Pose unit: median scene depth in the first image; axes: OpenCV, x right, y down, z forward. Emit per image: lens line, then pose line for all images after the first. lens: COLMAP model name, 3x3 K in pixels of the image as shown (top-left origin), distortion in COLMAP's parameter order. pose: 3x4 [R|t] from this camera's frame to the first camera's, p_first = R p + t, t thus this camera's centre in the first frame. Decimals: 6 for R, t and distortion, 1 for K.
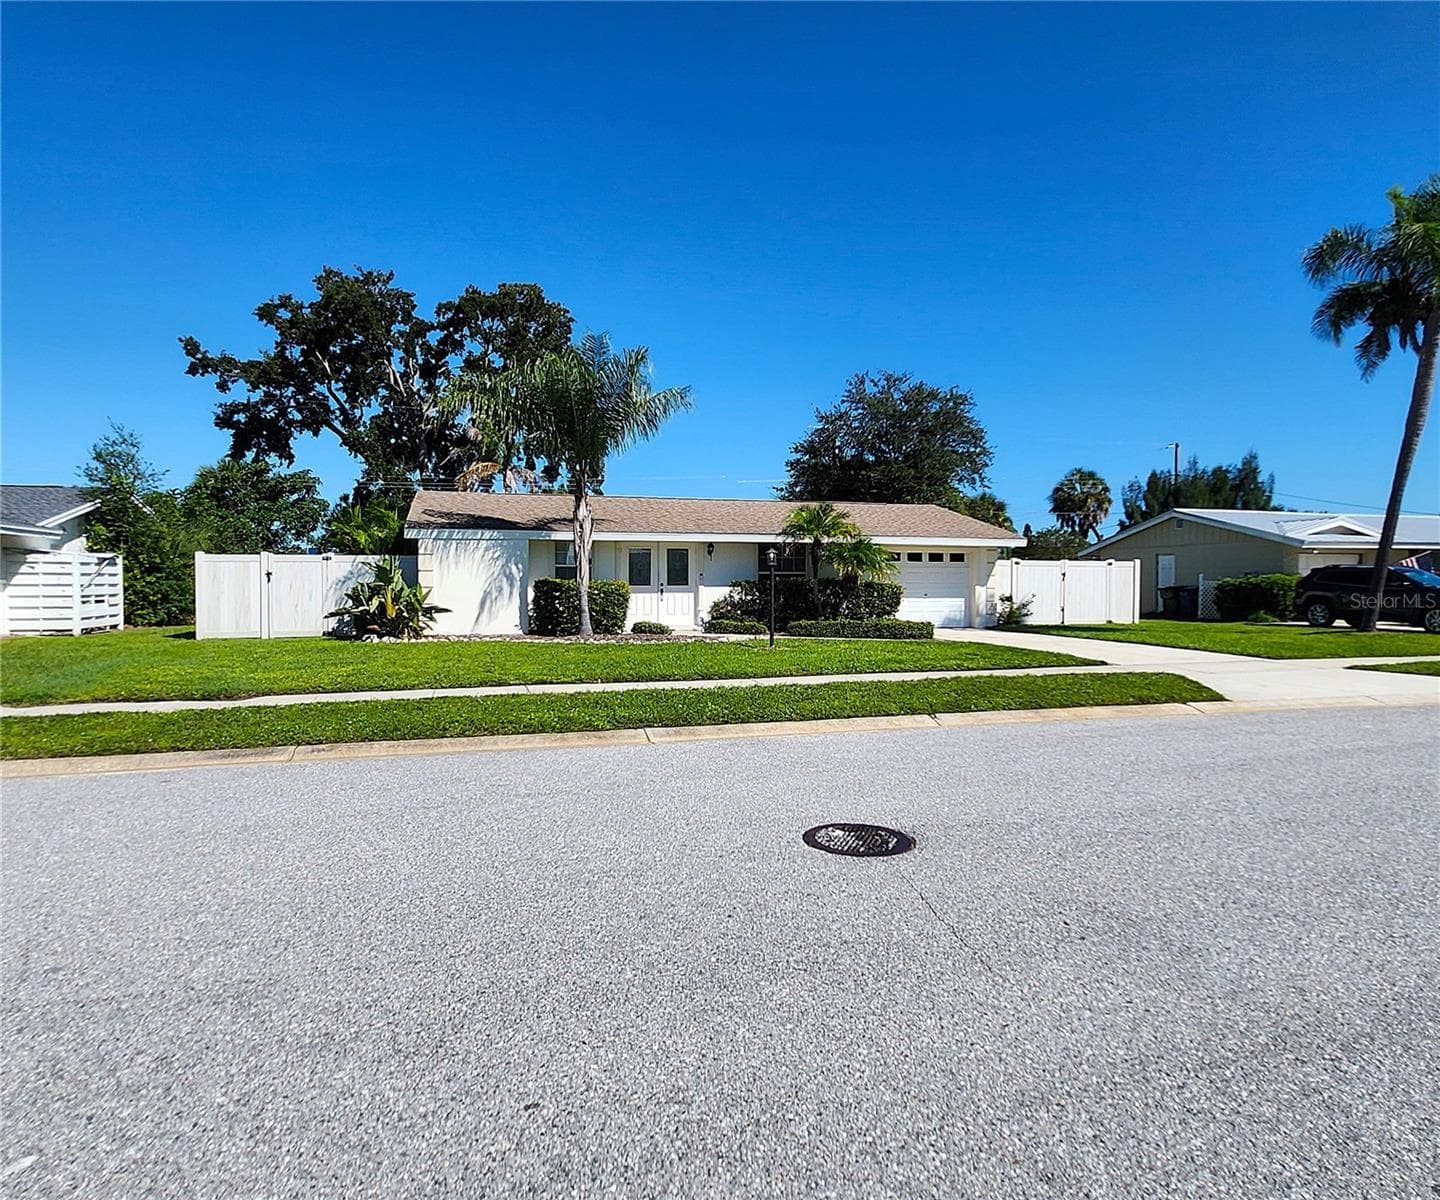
lens RADIAL K [[898.8, 0, 710.5], [0, 898.8, 598.8], [0, 0, 1]] dist [0.003807, 0.000902]
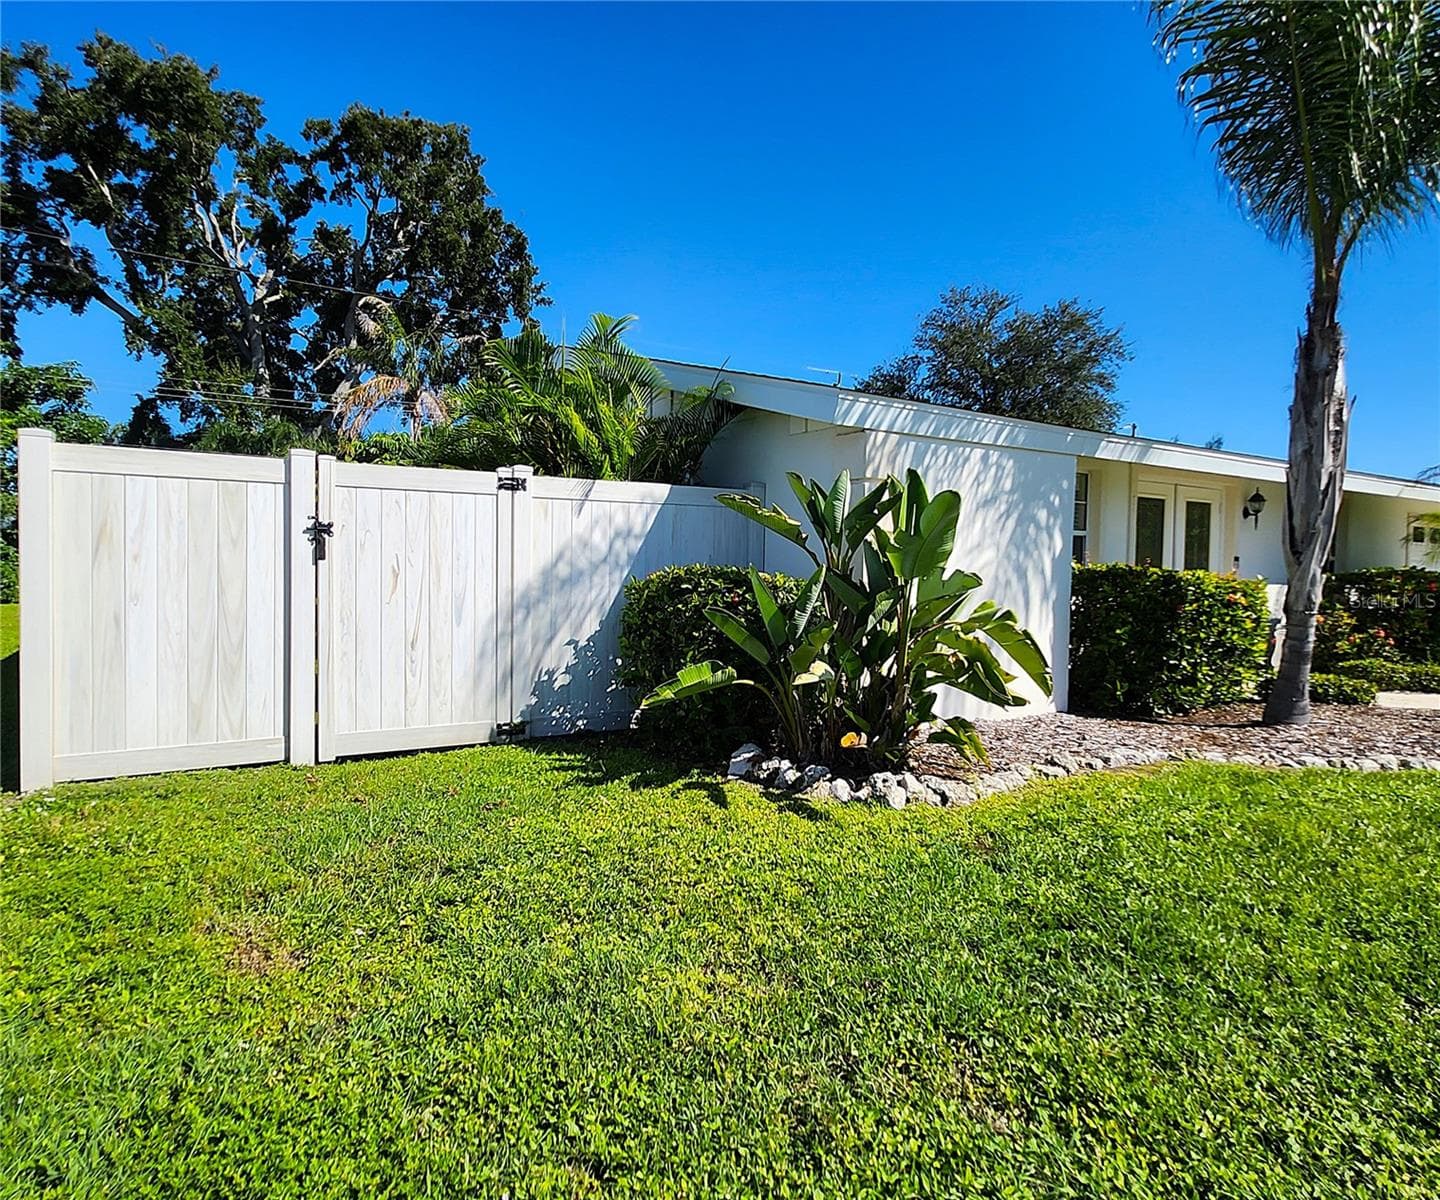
lens RADIAL K [[856.3, 0, 713.5], [0, 856.3, 595.2], [0, 0, 1]] dist [0.009427, -0.010059]
pose [[0.954386, 0.006041, 0.298515, -0.223874], [-0.012046, 0.999760, 0.018282, -0.006783], [-0.298333, -0.021044, 0.954230, 0.351396]]
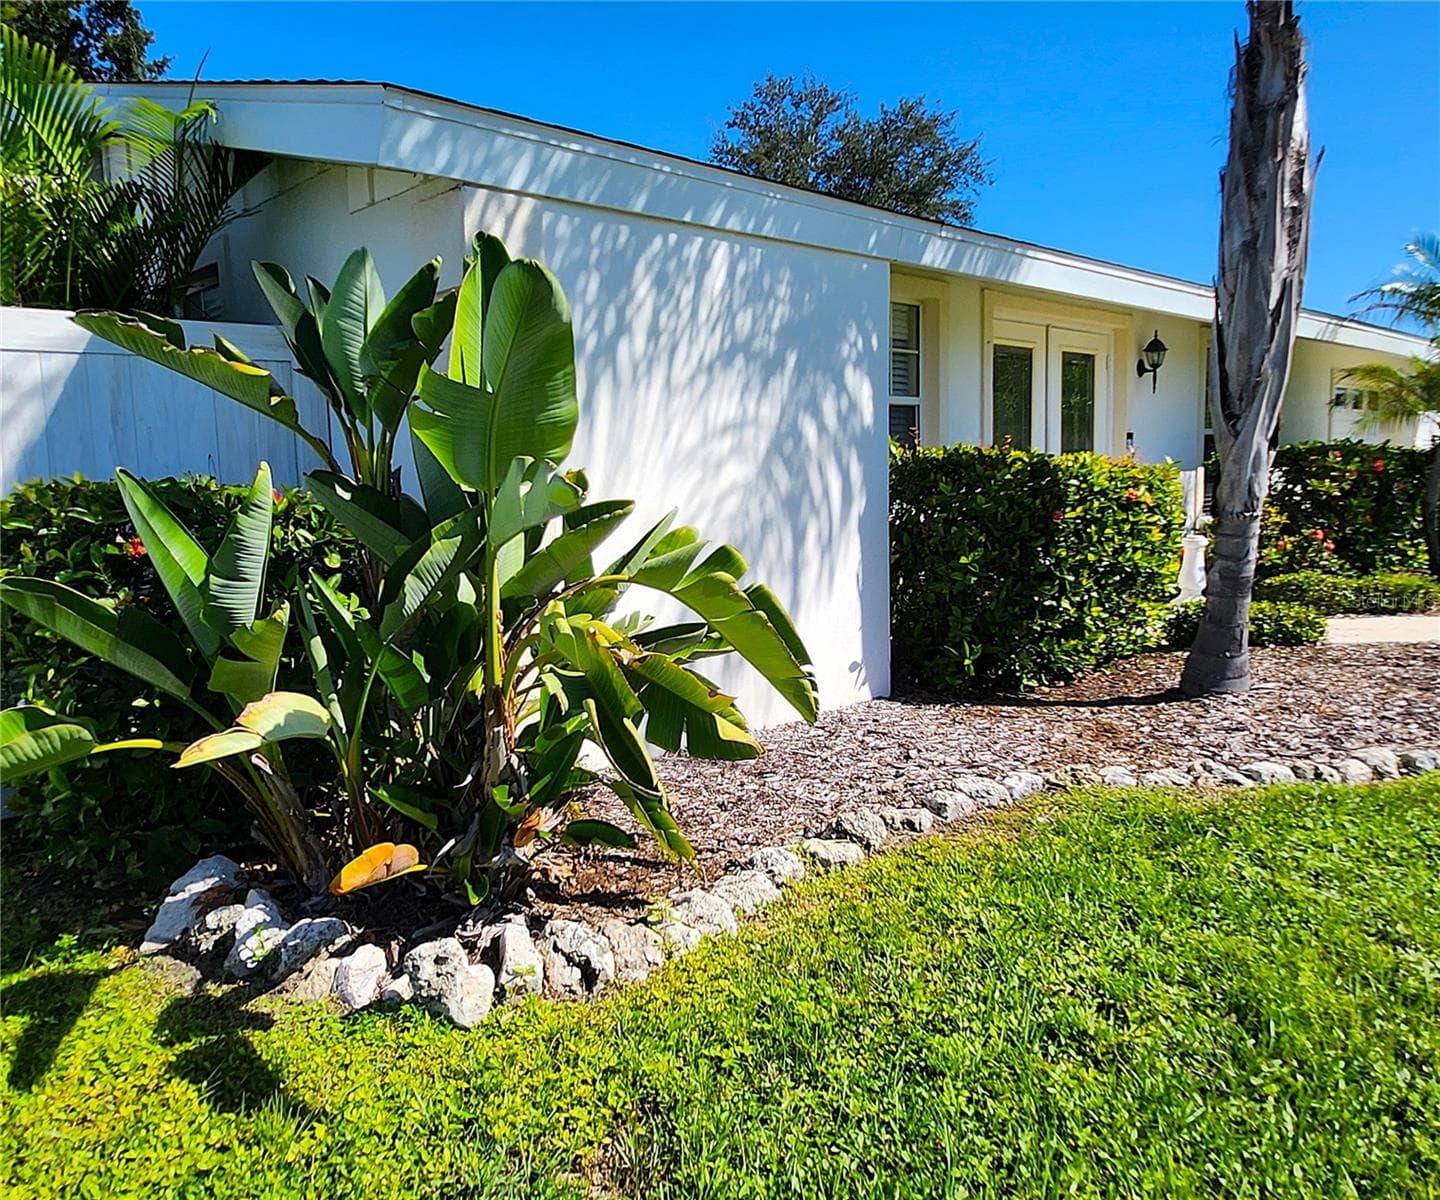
lens RADIAL K [[1085.1, 0, 718.4], [0, 1085.1, 596.3], [0, 0, 1]] dist [-0.016375, 0.028907]
pose [[0.876262, -0.073870, 0.476138, -0.183673], [0.028345, 0.994370, 0.102105, -0.007028], [-0.481000, -0.075975, 0.873423, 0.390817]]
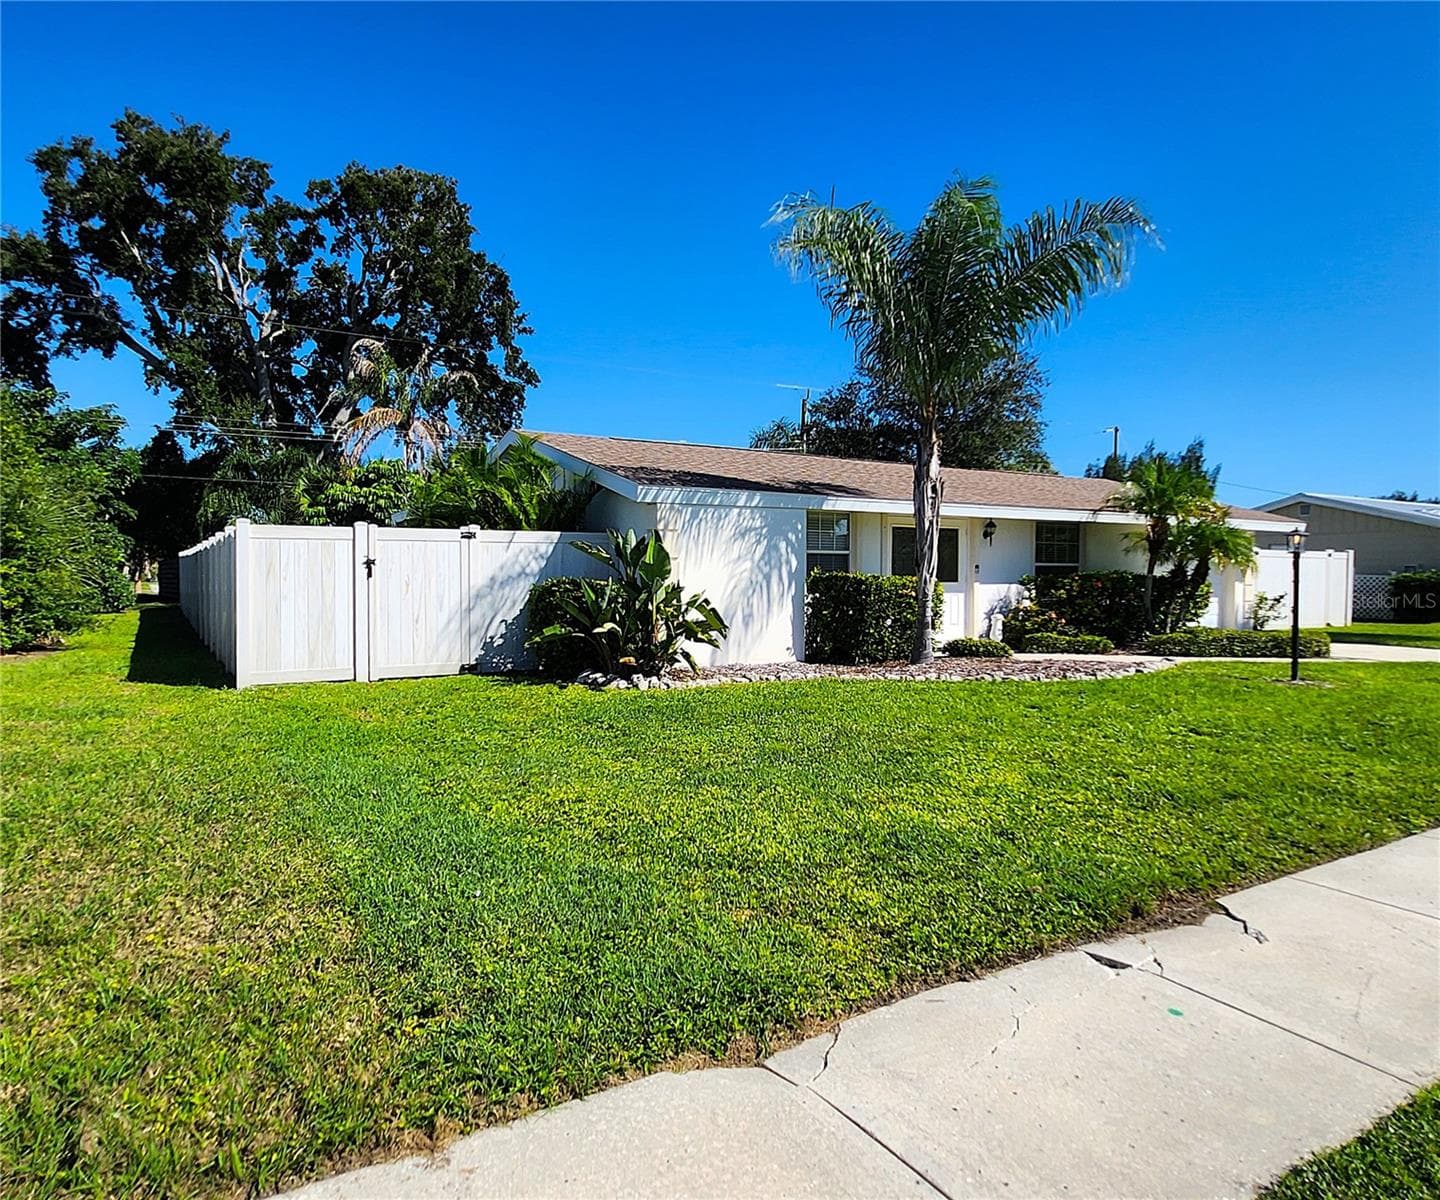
lens RADIAL K [[960.8, 0, 719.6], [0, 960.8, 593.6], [0, 0, 1]] dist [0.003863, -0.007743]
pose [[0.959851, -0.003365, 0.280490, -0.222404], [0.001873, 0.999983, 0.005586, -0.005711], [-0.280503, -0.004836, 0.959841, 0.190209]]
